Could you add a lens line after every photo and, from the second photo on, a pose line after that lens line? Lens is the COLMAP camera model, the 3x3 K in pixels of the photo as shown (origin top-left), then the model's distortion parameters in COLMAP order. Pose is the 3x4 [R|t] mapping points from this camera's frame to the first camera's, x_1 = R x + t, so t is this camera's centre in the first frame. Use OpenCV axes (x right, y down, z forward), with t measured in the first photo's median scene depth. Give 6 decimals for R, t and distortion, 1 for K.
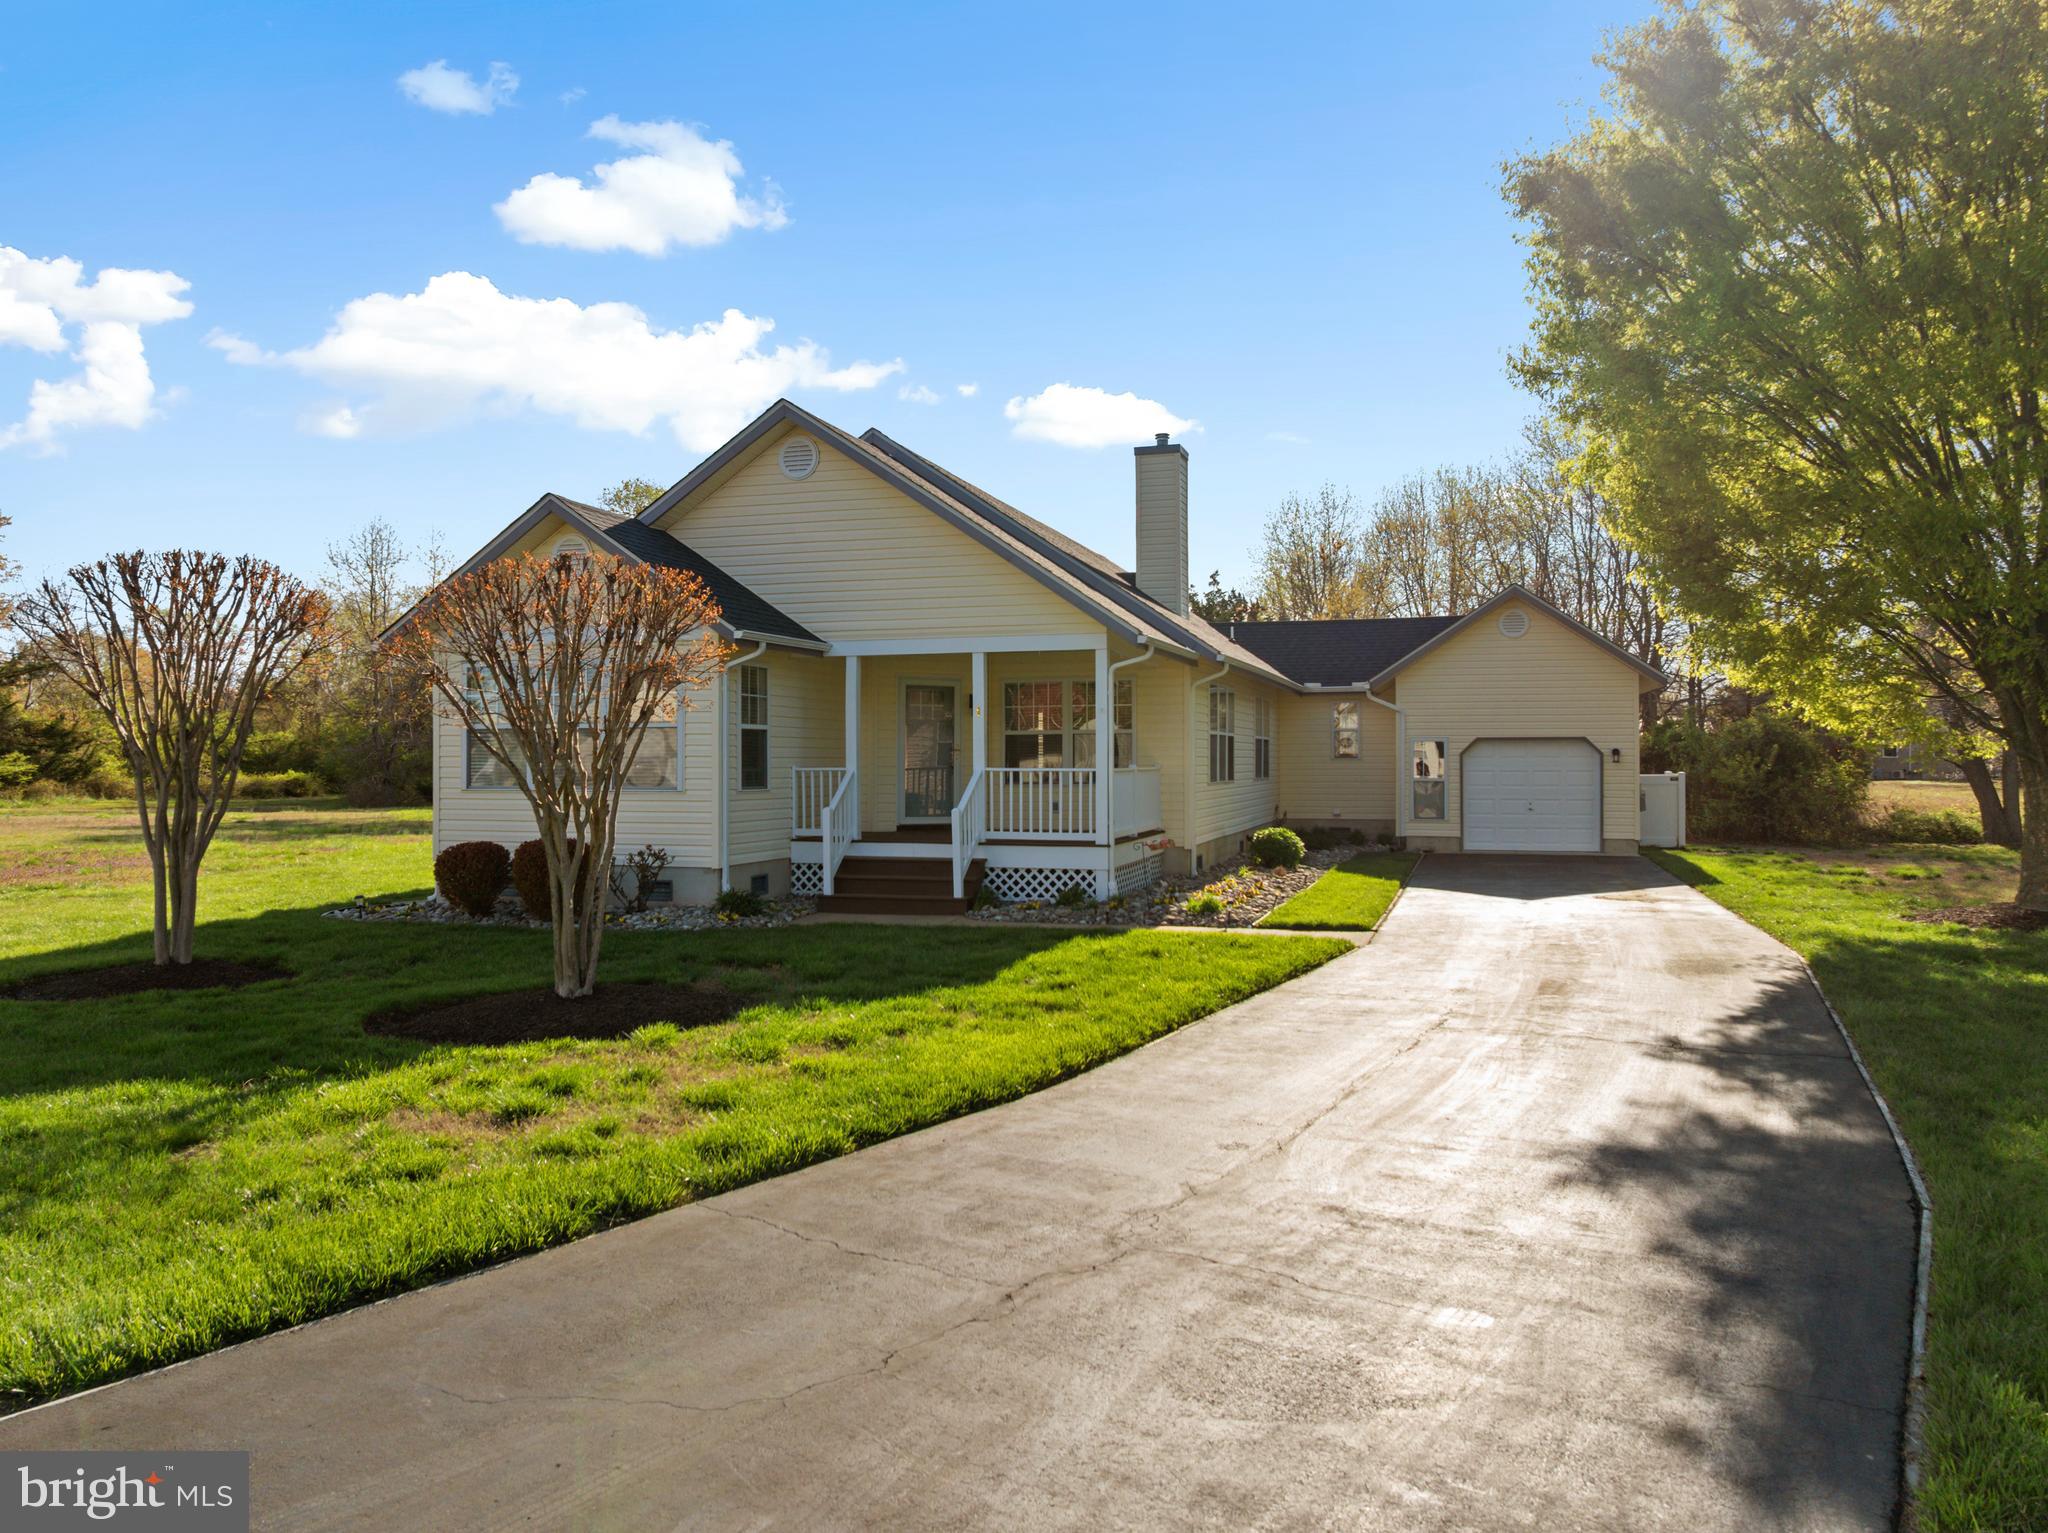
lens RADIAL K [[1429.0, 0, 1024.0], [0, 1429.0, 766.5], [0, 0, 1]] dist [-0.007321, -0.002364]
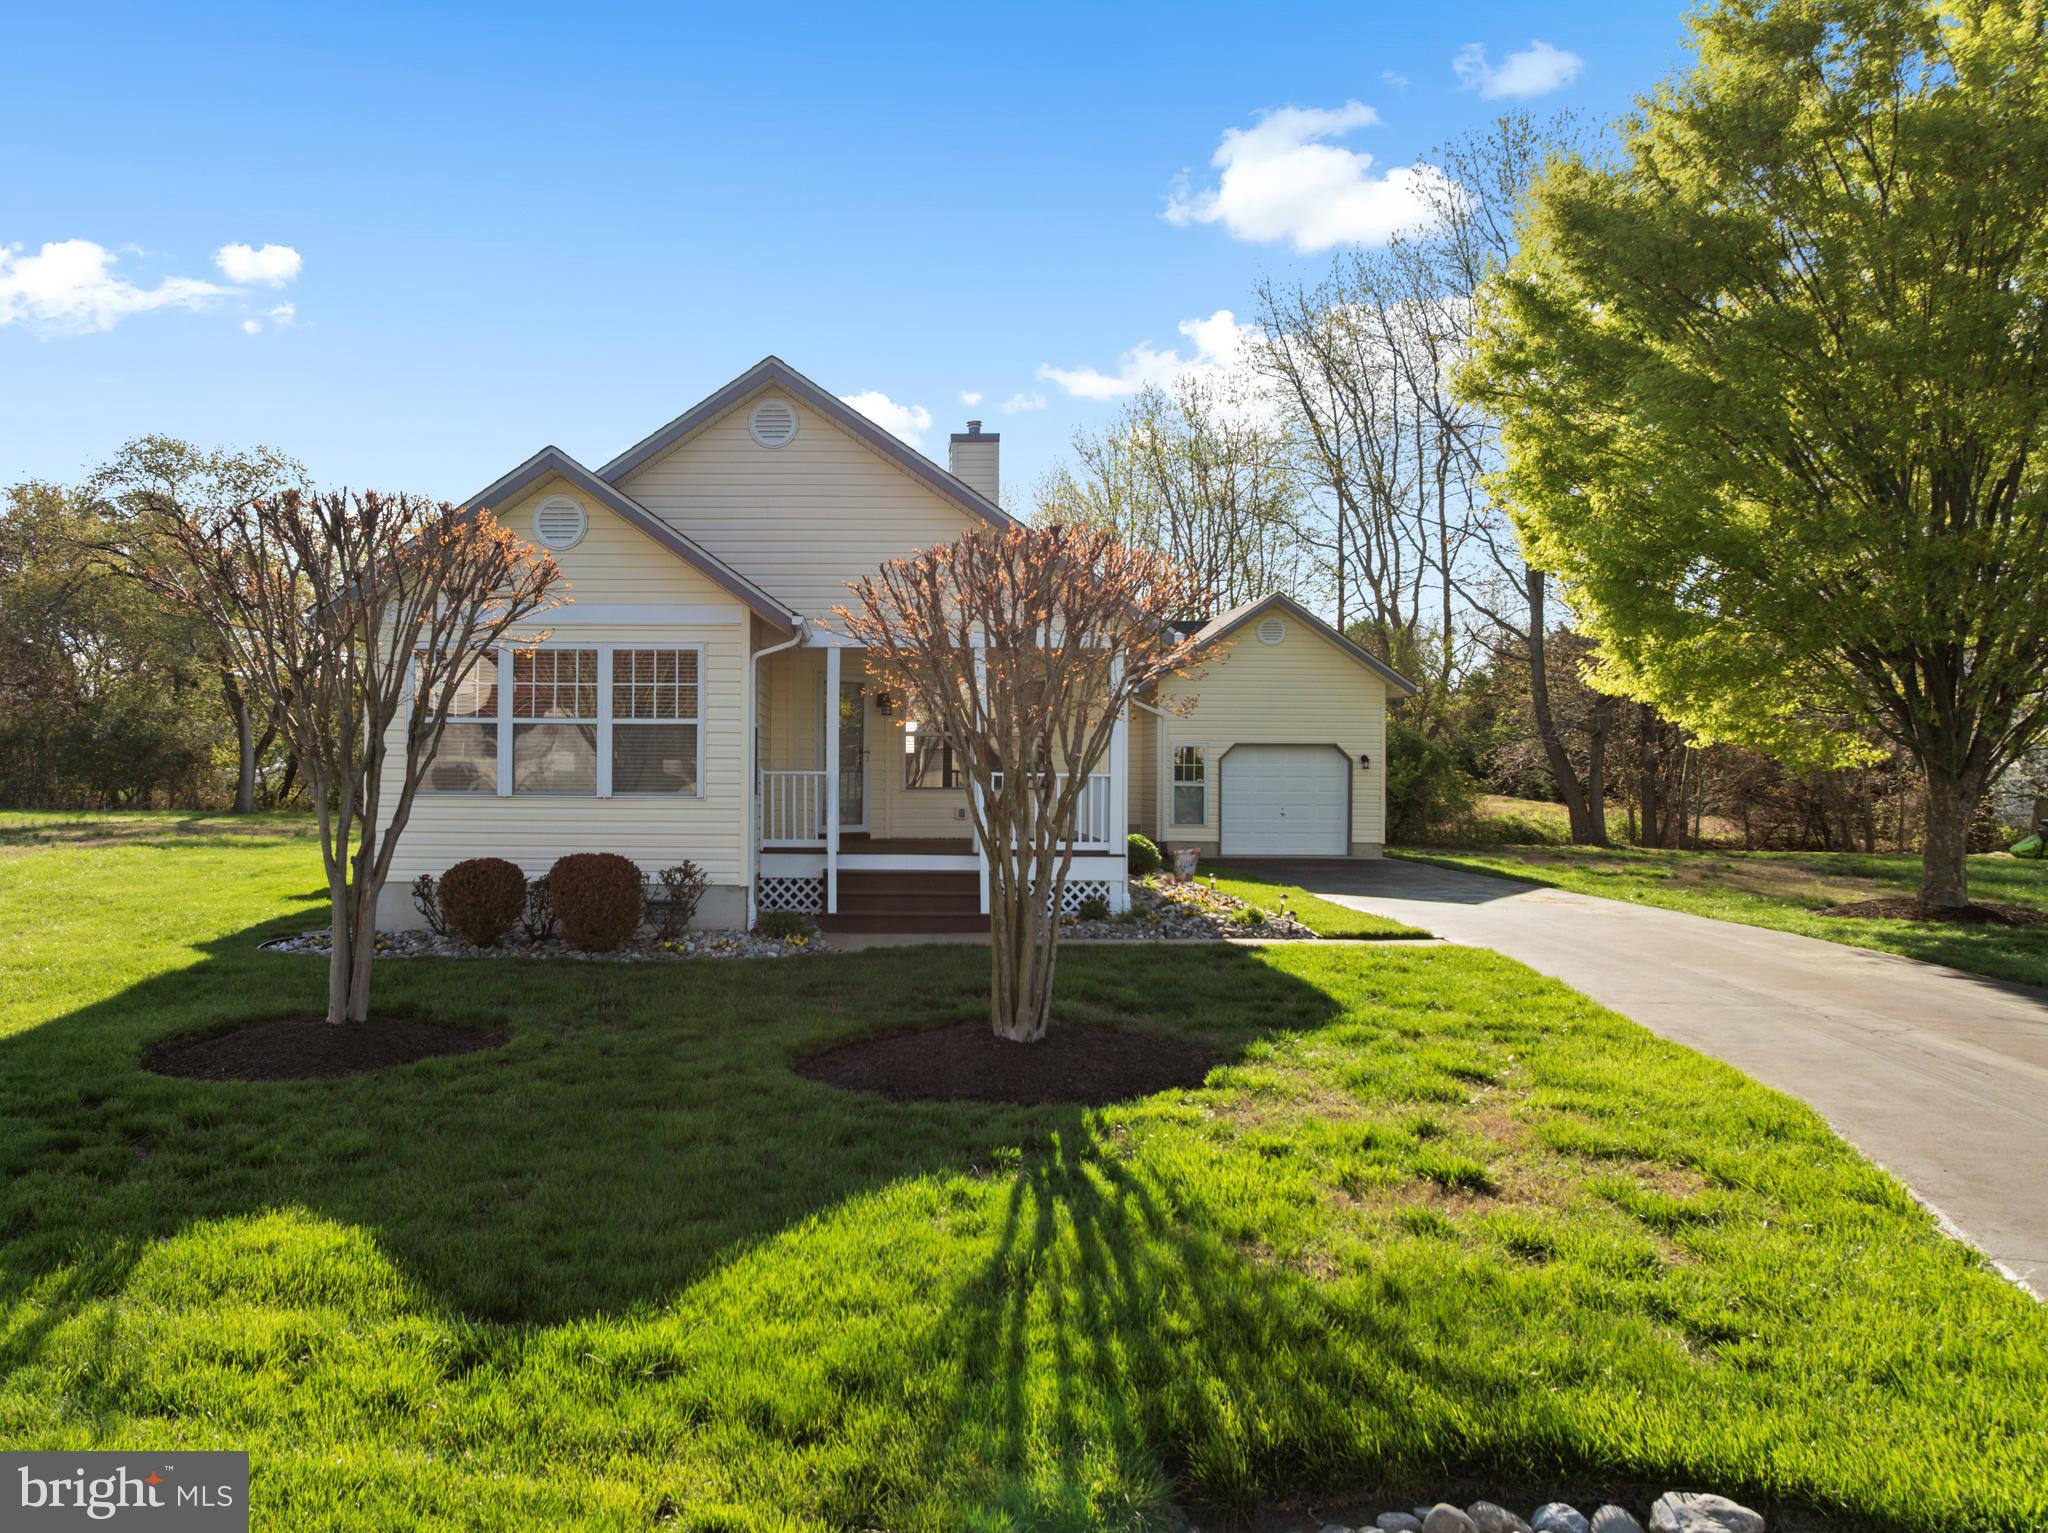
lens RADIAL K [[1490.3, 0, 1024.0], [0, 1490.3, 766.5], [0, 0, 1]] dist [-0.008215, -0.001492]
pose [[0.958705, 0.007808, 0.284296, -0.280757], [-0.007505, 0.999970, -0.002154, -0.001021], [-0.284304, -0.000068, 0.958734, 0.067583]]
